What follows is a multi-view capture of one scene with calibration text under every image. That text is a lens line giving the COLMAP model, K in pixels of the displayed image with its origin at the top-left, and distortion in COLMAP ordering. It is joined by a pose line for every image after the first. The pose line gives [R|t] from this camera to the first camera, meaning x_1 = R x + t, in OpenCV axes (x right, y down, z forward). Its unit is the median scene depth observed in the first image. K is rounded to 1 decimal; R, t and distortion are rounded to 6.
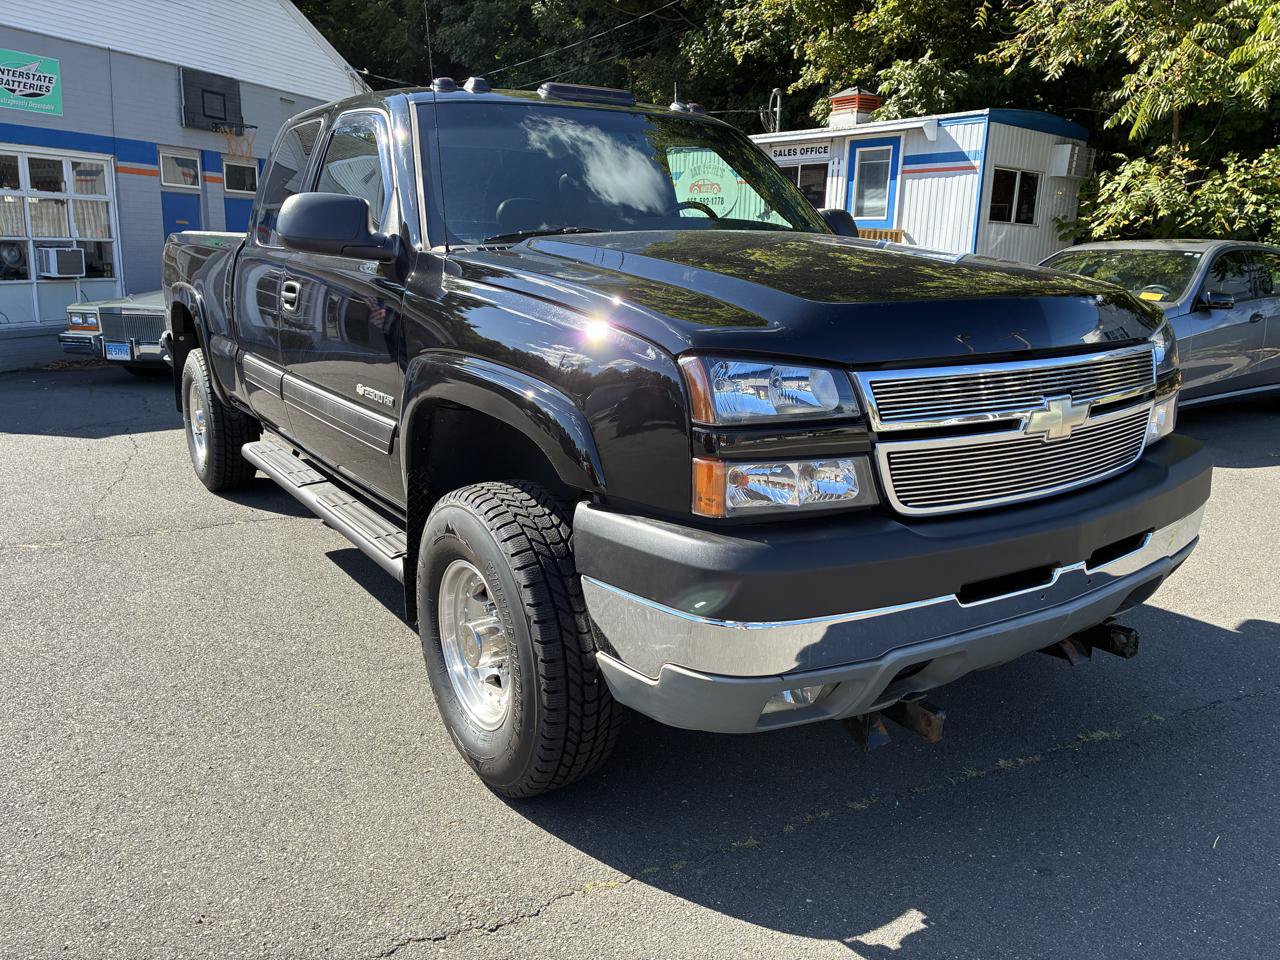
lens RADIAL K [[958.9, 0, 646.4], [0, 958.9, 474.2], [0, 0, 1]] dist [0.061280, -0.092011]
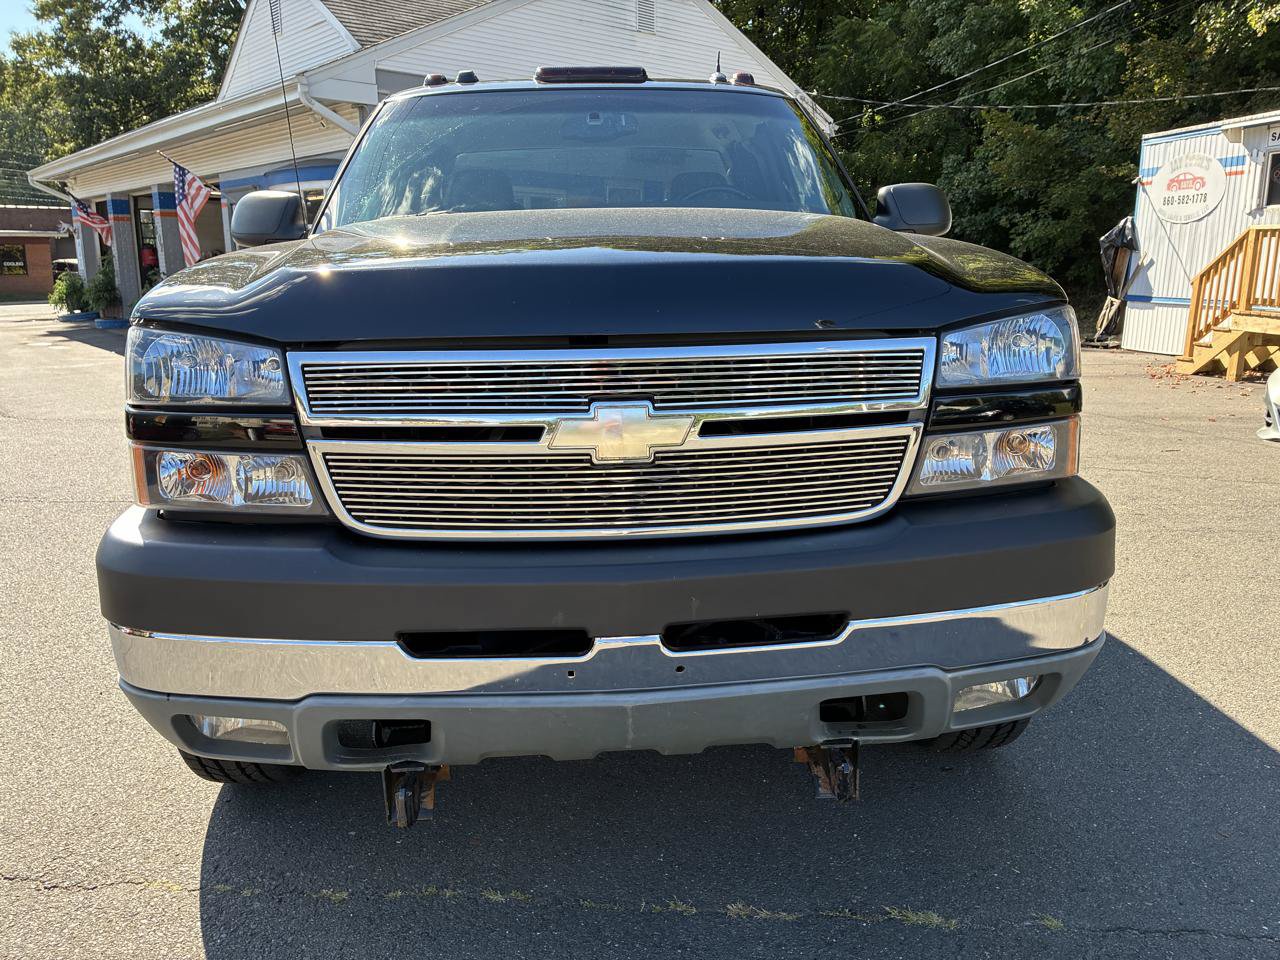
lens RADIAL K [[958.9, 0, 646.4], [0, 958.9, 474.2], [0, 0, 1]] dist [0.061280, -0.092011]
pose [[0.856119, 0.089341, -0.508998, 0.142251], [-0.100554, 0.994916, 0.005502, -0.005730], [0.506902, 0.046471, 0.860750, 0.069129]]
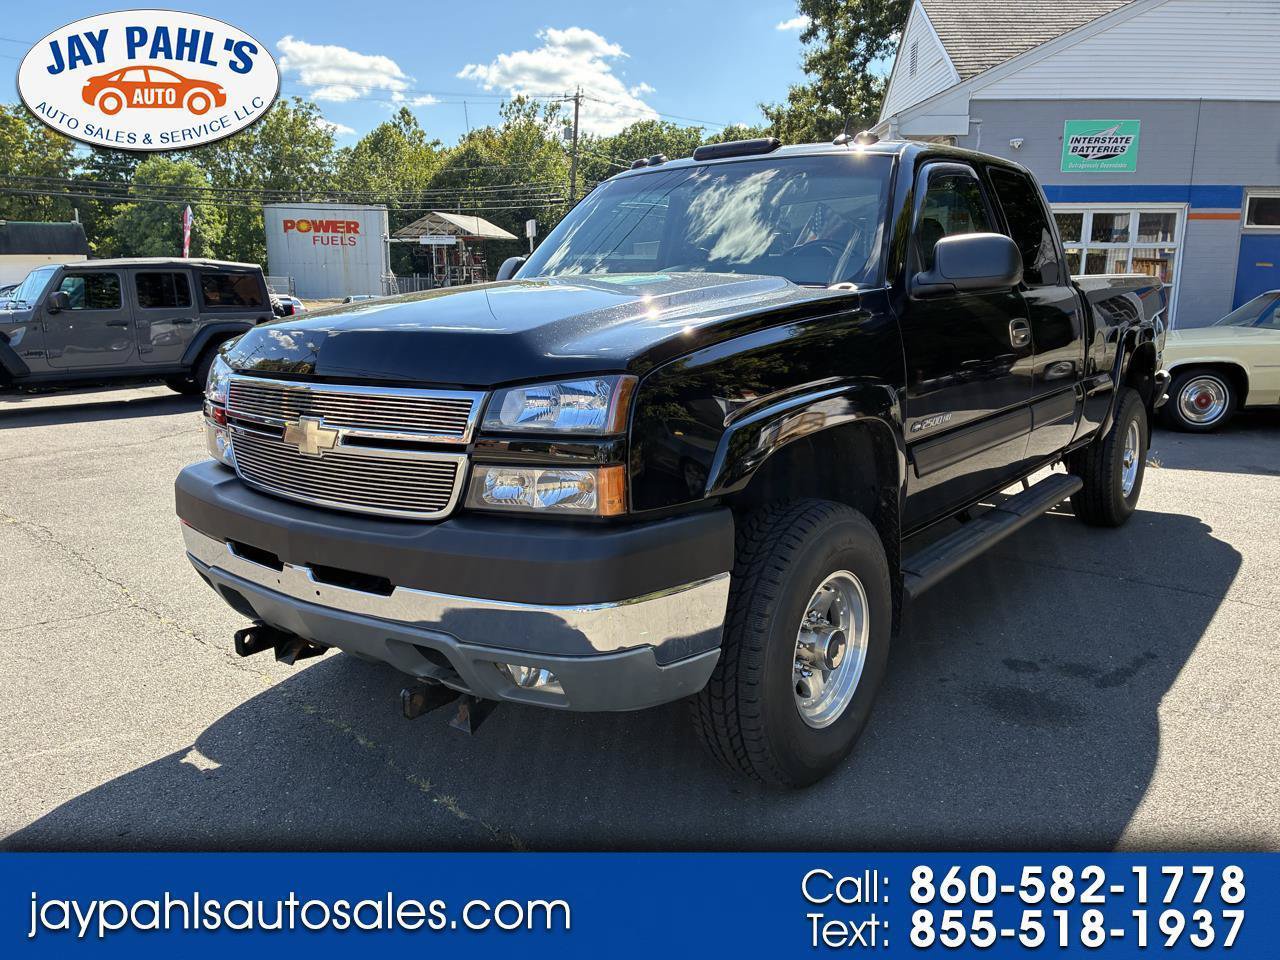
lens RADIAL K [[958.9, 0, 646.4], [0, 958.9, 474.2], [0, 0, 1]] dist [0.061280, -0.092011]
pose [[0.303435, 0.164993, -0.938459, 0.284328], [-0.207259, 0.972742, 0.104006, -0.037706], [0.930038, 0.162945, 0.329360, 0.175385]]
